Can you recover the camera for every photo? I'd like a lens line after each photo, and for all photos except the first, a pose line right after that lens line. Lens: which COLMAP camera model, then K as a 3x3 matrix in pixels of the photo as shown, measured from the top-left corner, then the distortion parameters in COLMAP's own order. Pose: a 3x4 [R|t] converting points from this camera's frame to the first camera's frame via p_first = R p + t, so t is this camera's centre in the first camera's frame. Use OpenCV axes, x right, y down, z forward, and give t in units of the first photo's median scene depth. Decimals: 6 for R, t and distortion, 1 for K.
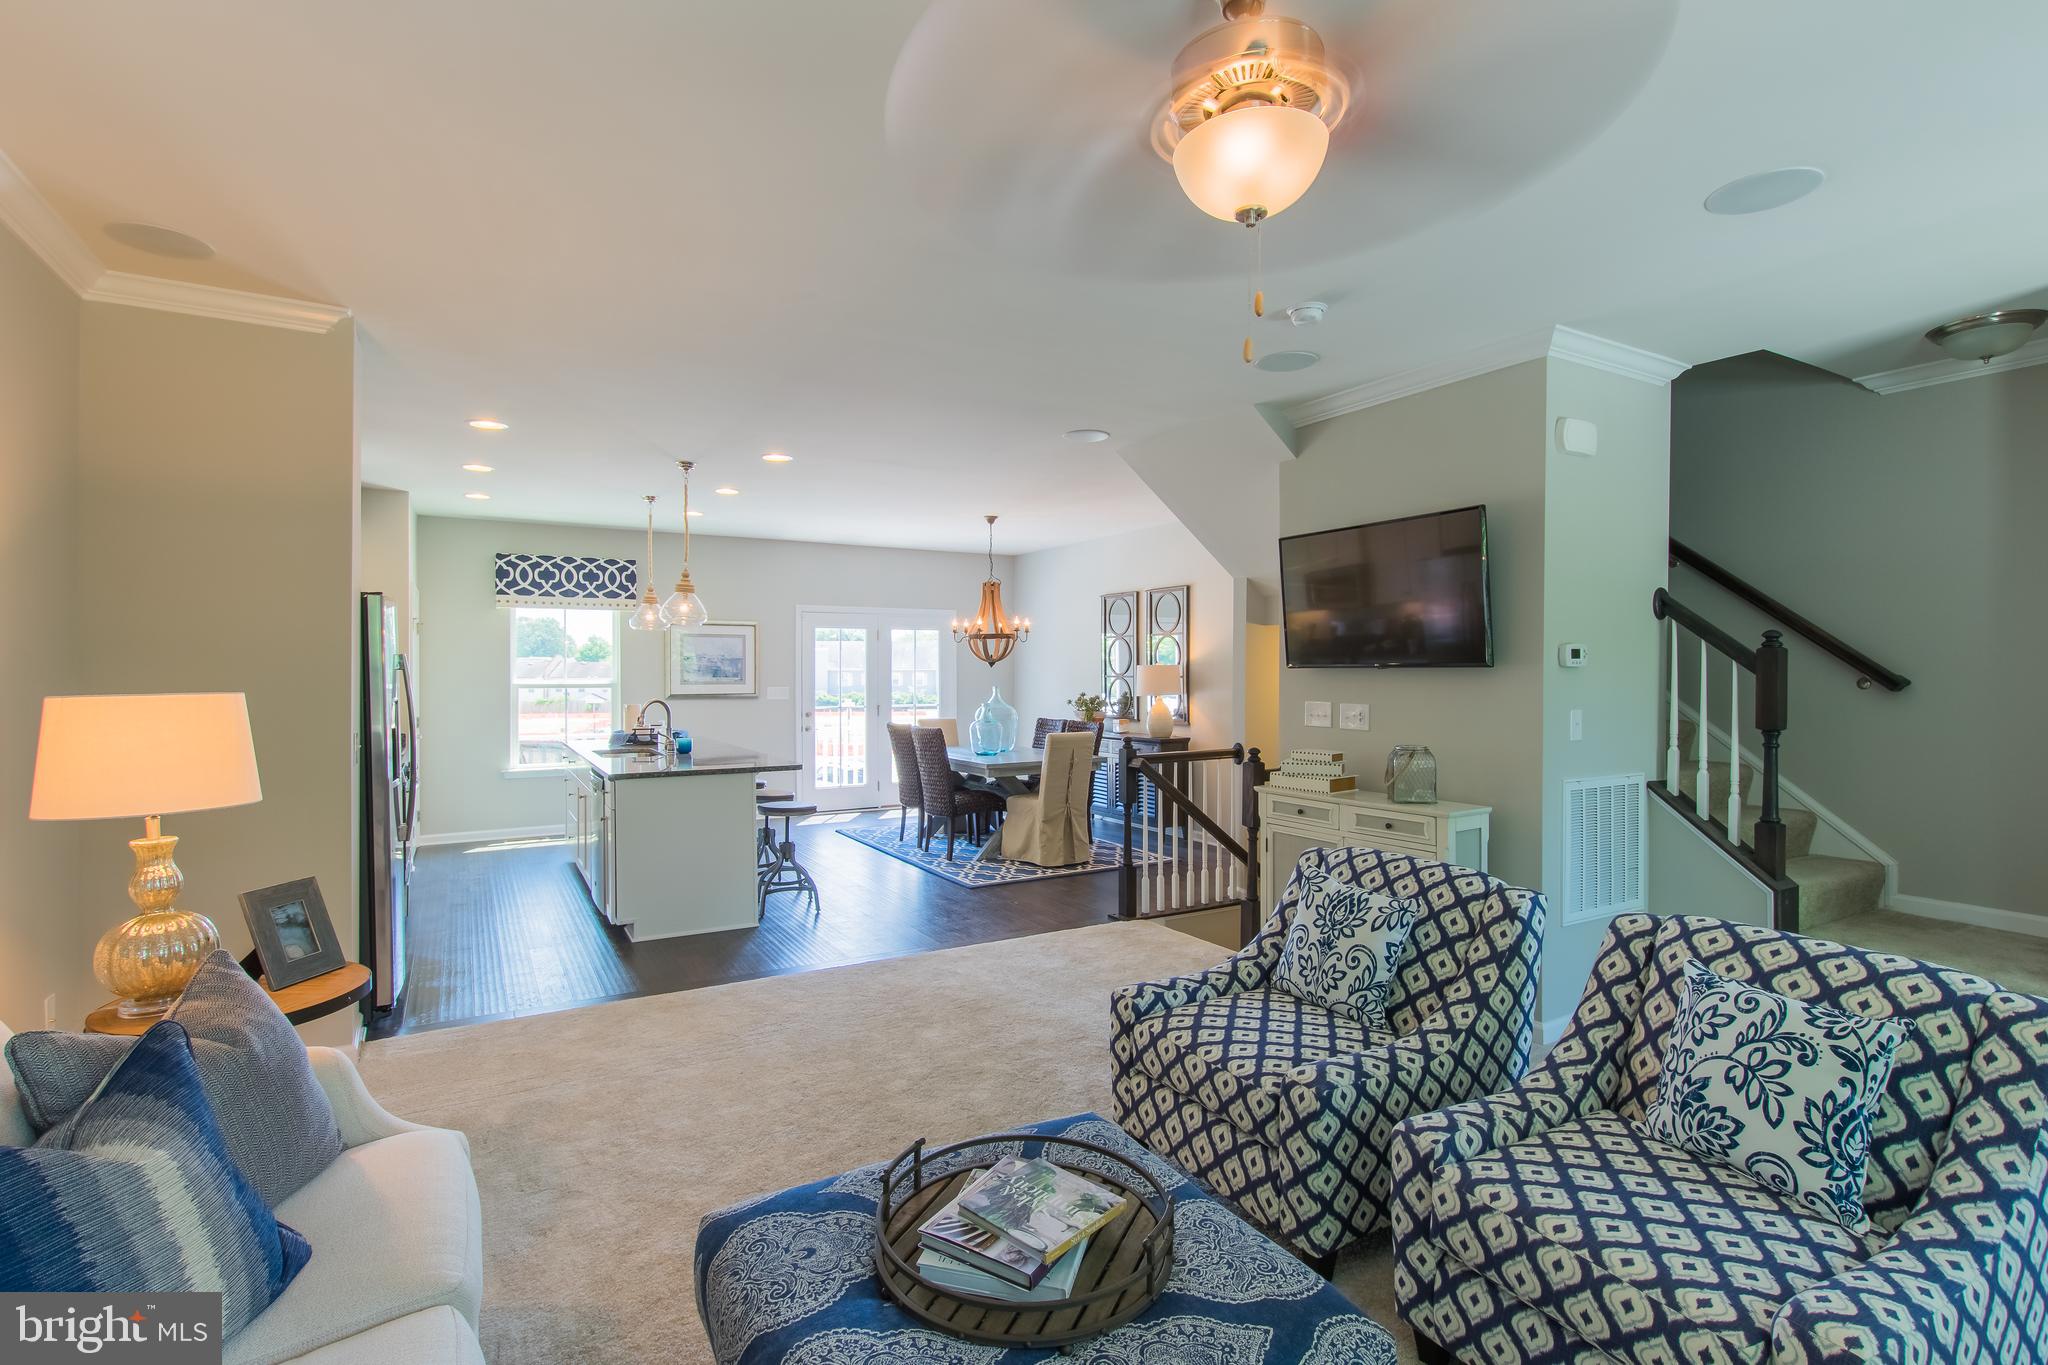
lens RADIAL K [[960.0, 0, 1056.2], [0, 960.0, 682.5], [0, 0, 1]] dist [-0.002930, -0.000819]
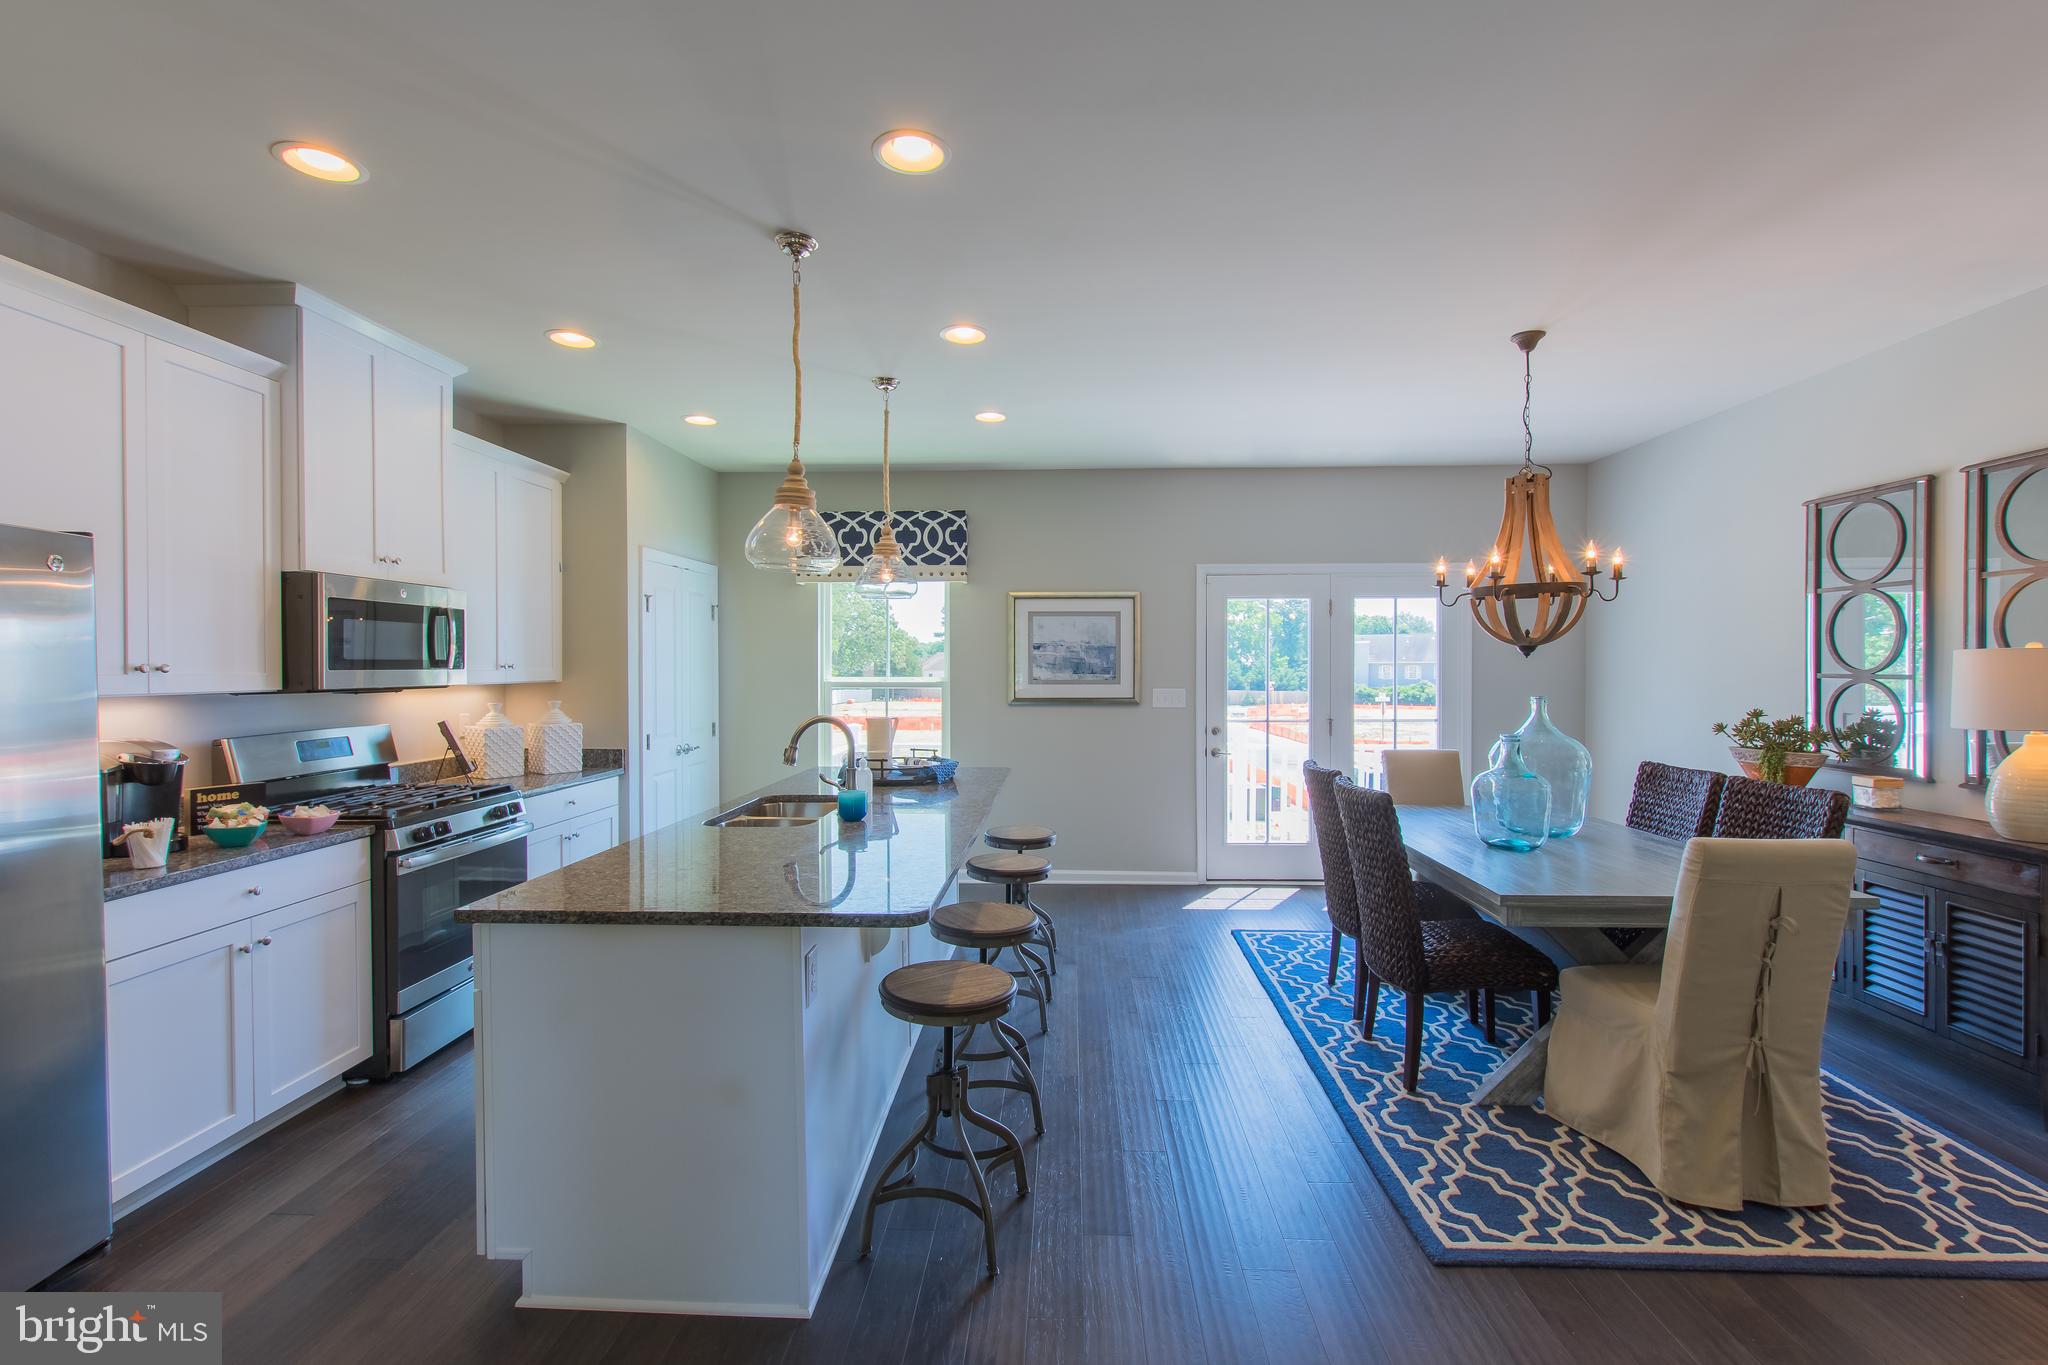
lens RADIAL K [[905.9, 0, 1024.0], [0, 905.9, 682.5], [0, 0, 1]] dist [0.009185, 0.000223]
pose [[0.827253, 0.010477, -0.561732, -0.019822], [-0.005843, 0.999932, 0.010045, -0.005877], [0.561799, -0.005028, 0.827259, 0.467609]]
